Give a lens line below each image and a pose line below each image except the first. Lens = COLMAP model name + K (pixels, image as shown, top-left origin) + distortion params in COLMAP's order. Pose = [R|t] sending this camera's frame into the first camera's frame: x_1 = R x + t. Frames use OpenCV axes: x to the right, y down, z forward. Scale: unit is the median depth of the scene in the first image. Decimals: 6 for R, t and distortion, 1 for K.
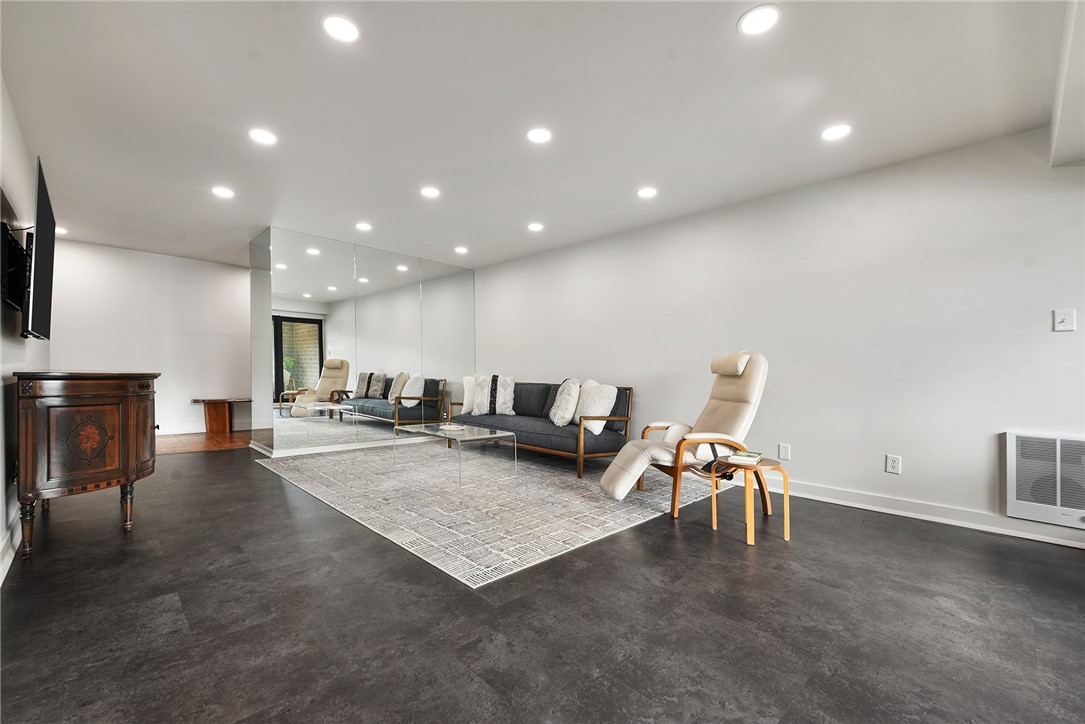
lens RADIAL K [[442.2, 0, 544.8], [0, 442.2, 361.7], [0, 0, 1]] dist [0.001079, 0.000071]
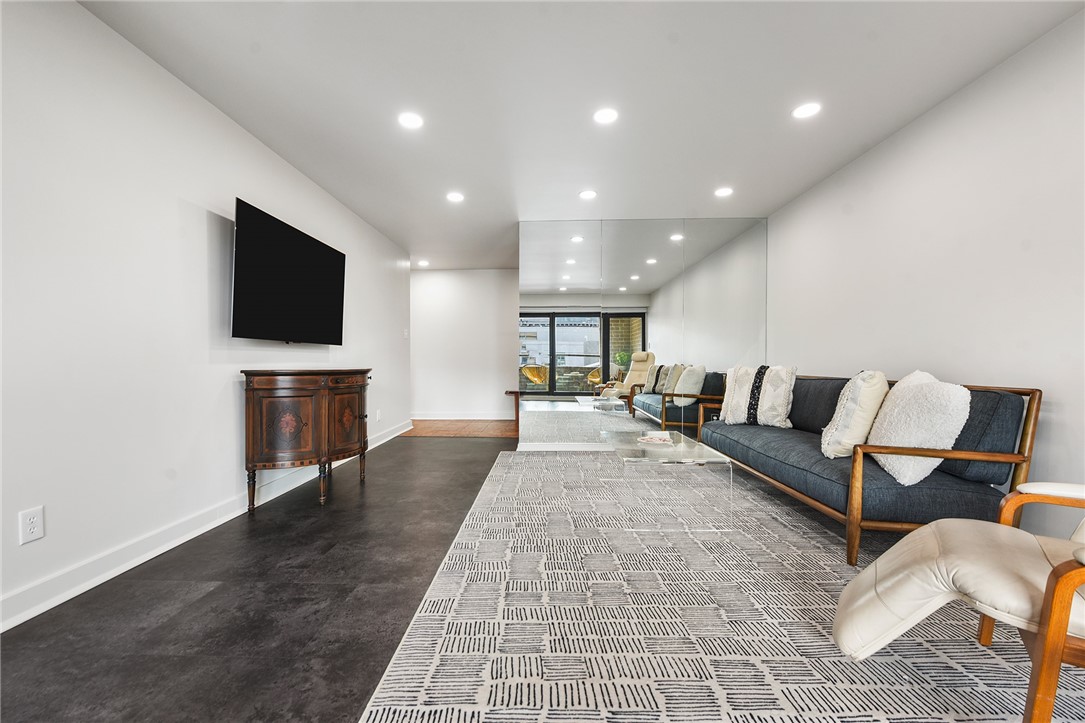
lens RADIAL K [[458.4, 0, 542.5], [0, 458.4, 361.5], [0, 0, 1]] dist [0.003862, 0.000091]
pose [[0.692386, -0.022169, -0.721186, 0.235941], [0.034785, 0.999391, 0.002675, 0.014142], [0.720688, -0.026938, 0.692736, 0.402558]]
